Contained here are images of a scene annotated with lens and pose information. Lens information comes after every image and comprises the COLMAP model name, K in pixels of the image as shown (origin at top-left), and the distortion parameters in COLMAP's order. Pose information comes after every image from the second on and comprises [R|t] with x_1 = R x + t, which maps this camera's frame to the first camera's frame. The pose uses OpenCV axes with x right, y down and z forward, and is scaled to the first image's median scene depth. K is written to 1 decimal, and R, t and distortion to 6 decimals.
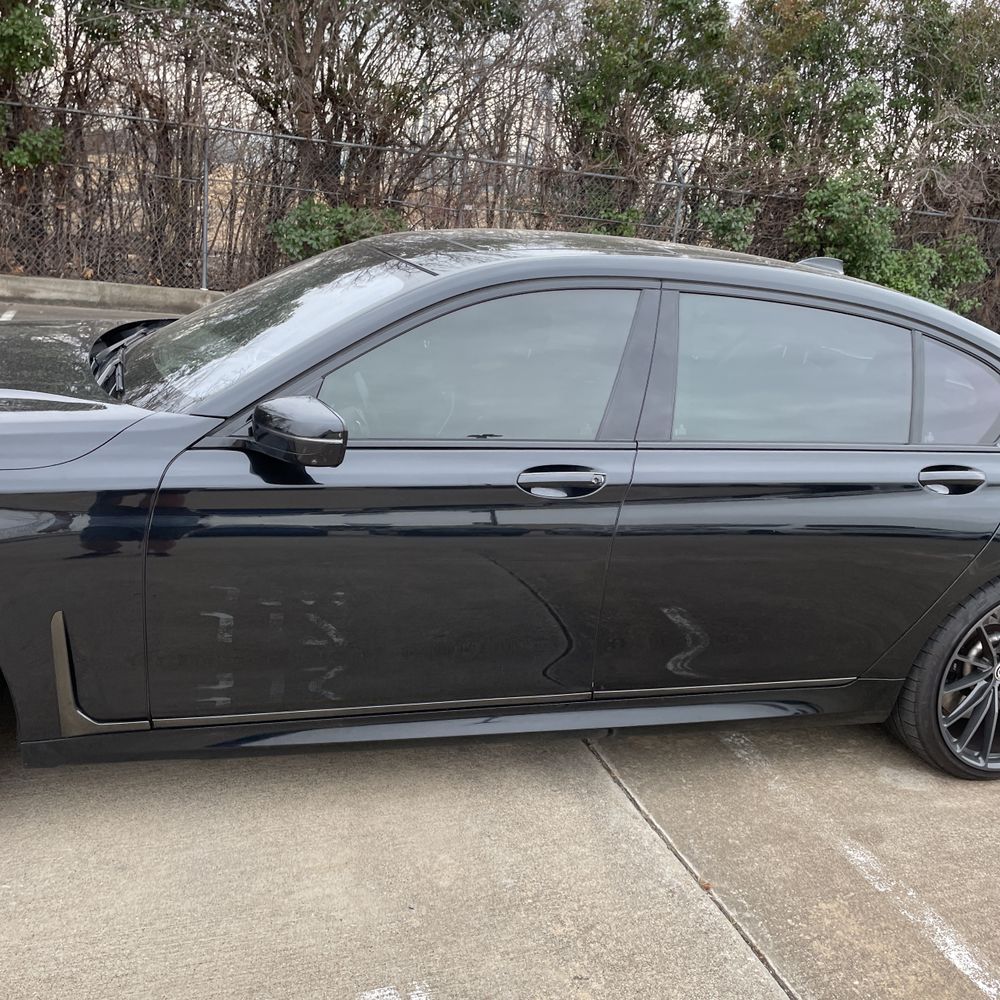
lens RADIAL K [[1016.8, 0, 480.5], [0, 1016.8, 495.6], [0, 0, 1]] dist [0.070394, -0.095857]
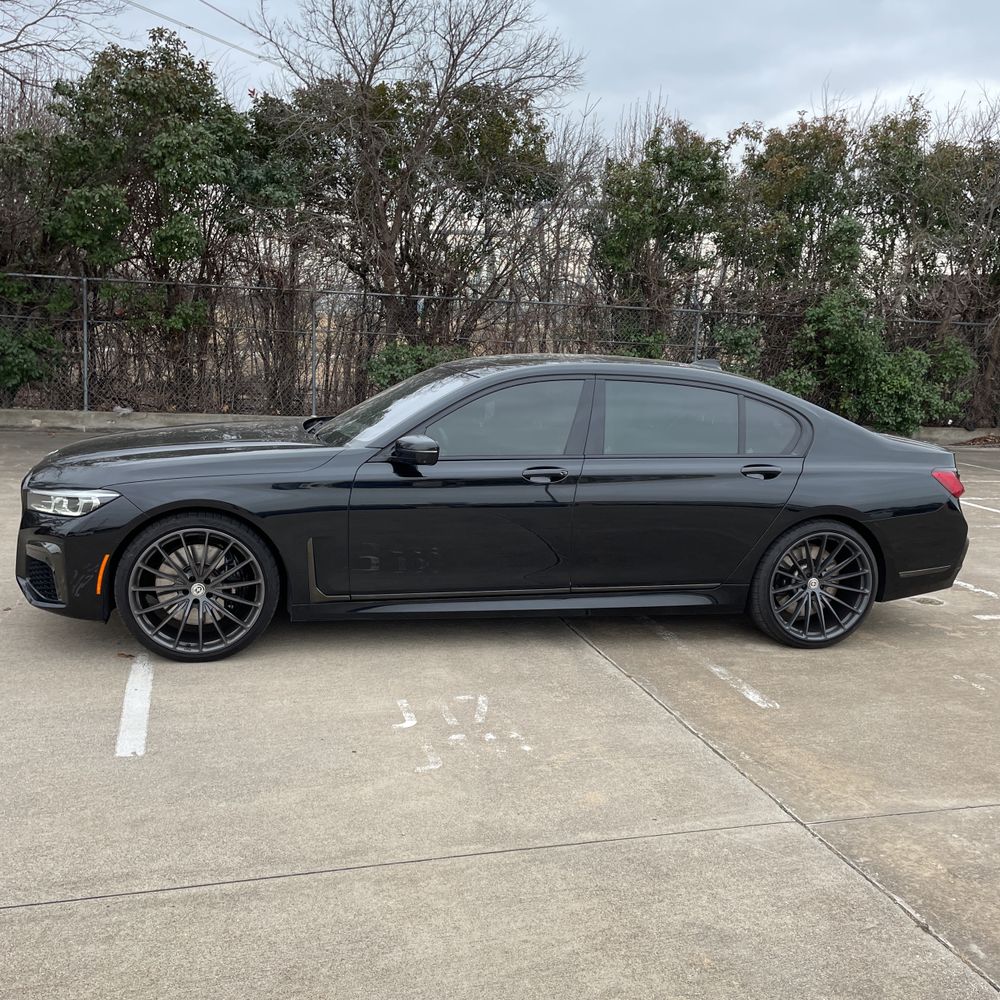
lens RADIAL K [[1021.0, 0, 503.6], [0, 1021.0, 523.3], [0, 0, 1]] dist [0.081846, -0.117738]
pose [[0.997383, -0.049367, -0.052816, 0.020988], [0.044085, 0.994320, -0.096867, 0.057580], [0.057298, 0.094285, 0.993895, -0.210366]]
